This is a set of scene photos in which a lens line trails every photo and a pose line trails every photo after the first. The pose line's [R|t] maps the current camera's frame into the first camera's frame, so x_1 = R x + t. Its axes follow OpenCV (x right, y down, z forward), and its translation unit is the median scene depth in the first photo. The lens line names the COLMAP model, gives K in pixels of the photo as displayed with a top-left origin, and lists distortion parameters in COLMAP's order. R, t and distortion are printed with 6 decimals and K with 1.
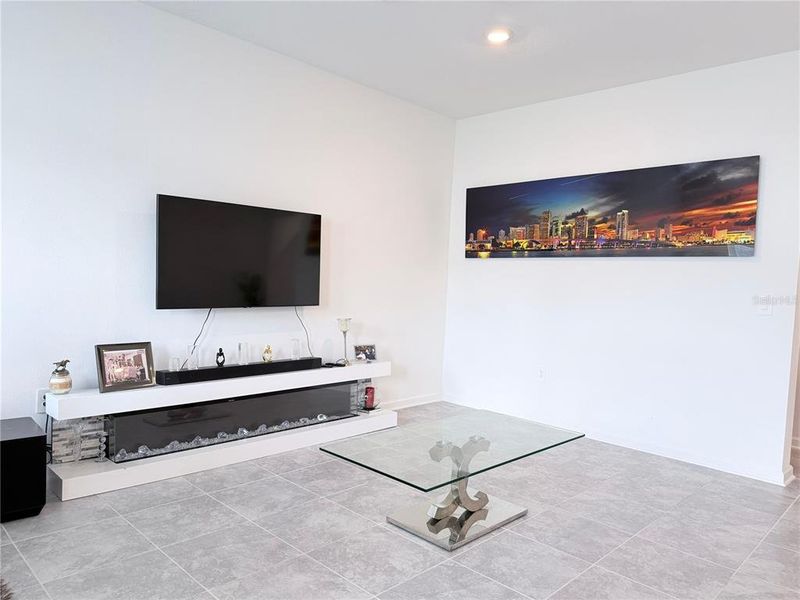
lens RADIAL K [[568.5, 0, 400.0], [0, 568.5, 300.0], [0, 0, 1]] dist [0.115312, -0.171834]
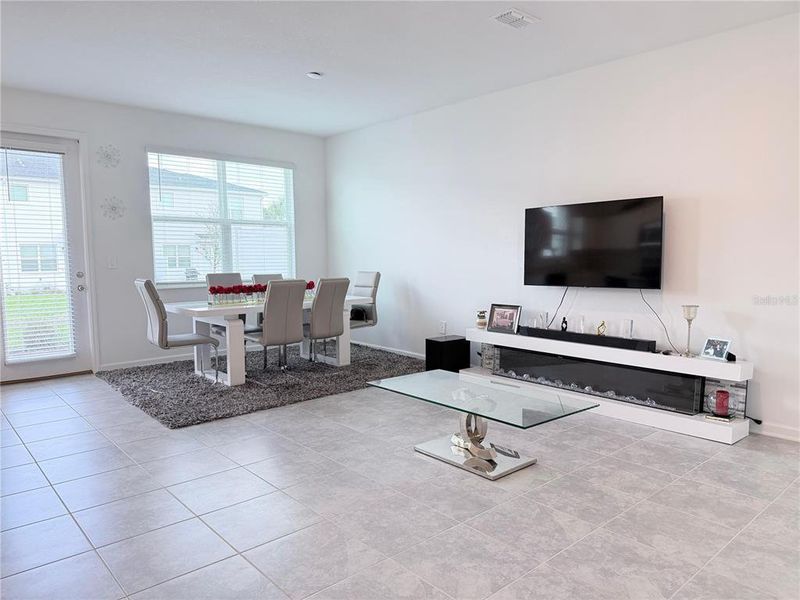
lens RADIAL K [[568.5, 0, 400.0], [0, 568.5, 300.0], [0, 0, 1]] dist [0.115312, -0.171834]
pose [[-0.085590, 0.039078, -0.995564, 1.039016], [-0.041591, 0.998219, 0.042758, 0.004384], [0.995462, 0.045066, -0.083813, 0.745181]]
